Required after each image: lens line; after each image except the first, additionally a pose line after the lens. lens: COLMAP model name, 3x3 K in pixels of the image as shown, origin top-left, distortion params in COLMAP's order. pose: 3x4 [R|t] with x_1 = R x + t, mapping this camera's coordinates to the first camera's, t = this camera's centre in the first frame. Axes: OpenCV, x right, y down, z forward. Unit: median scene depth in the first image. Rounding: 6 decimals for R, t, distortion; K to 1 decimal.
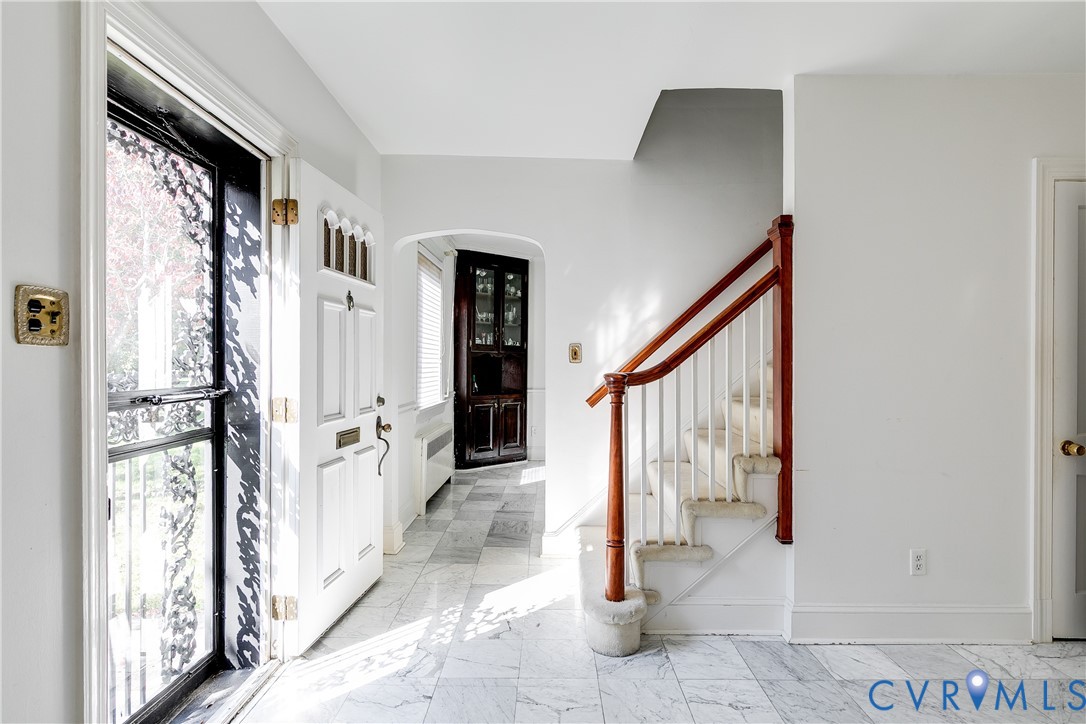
lens RADIAL K [[577.5, 0, 543.0], [0, 577.5, 362.0], [0, 0, 1]] dist [-0.001306, -0.000509]
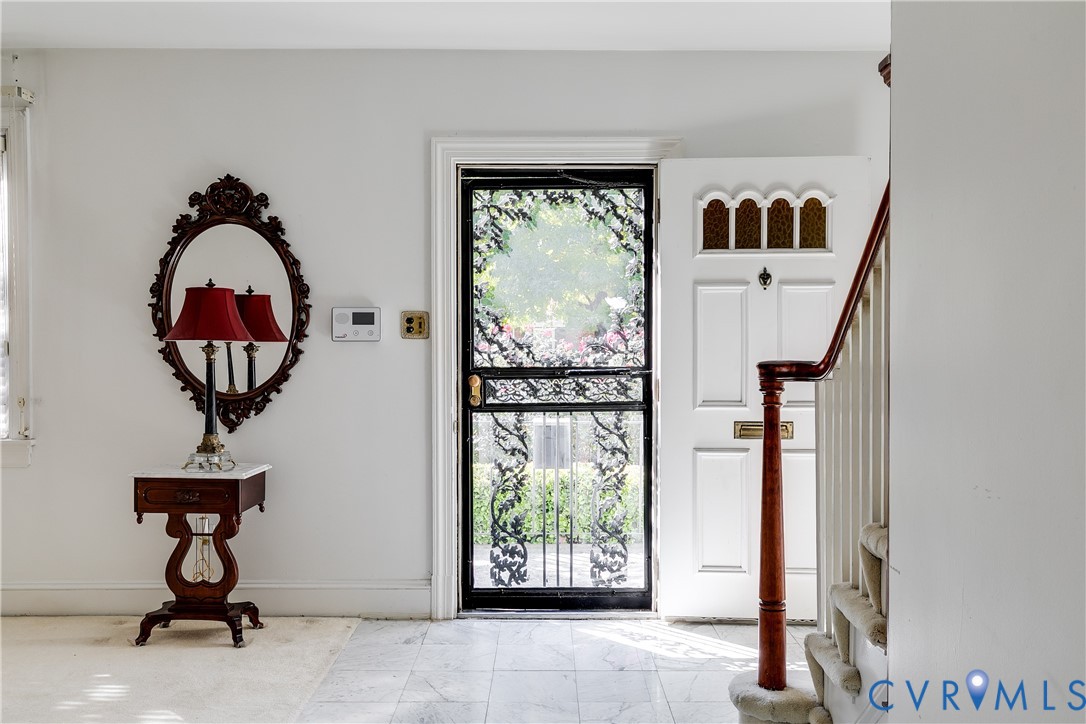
lens RADIAL K [[966.8, 0, 545.7], [0, 966.8, 346.6], [0, 0, 1]] dist [0.001449, -0.002283]
pose [[-0.018078, -0.003992, -0.999829, 1.500767], [0.000071, 0.999992, -0.003994, 0.007790], [0.999837, -0.000143, -0.018077, 0.870107]]
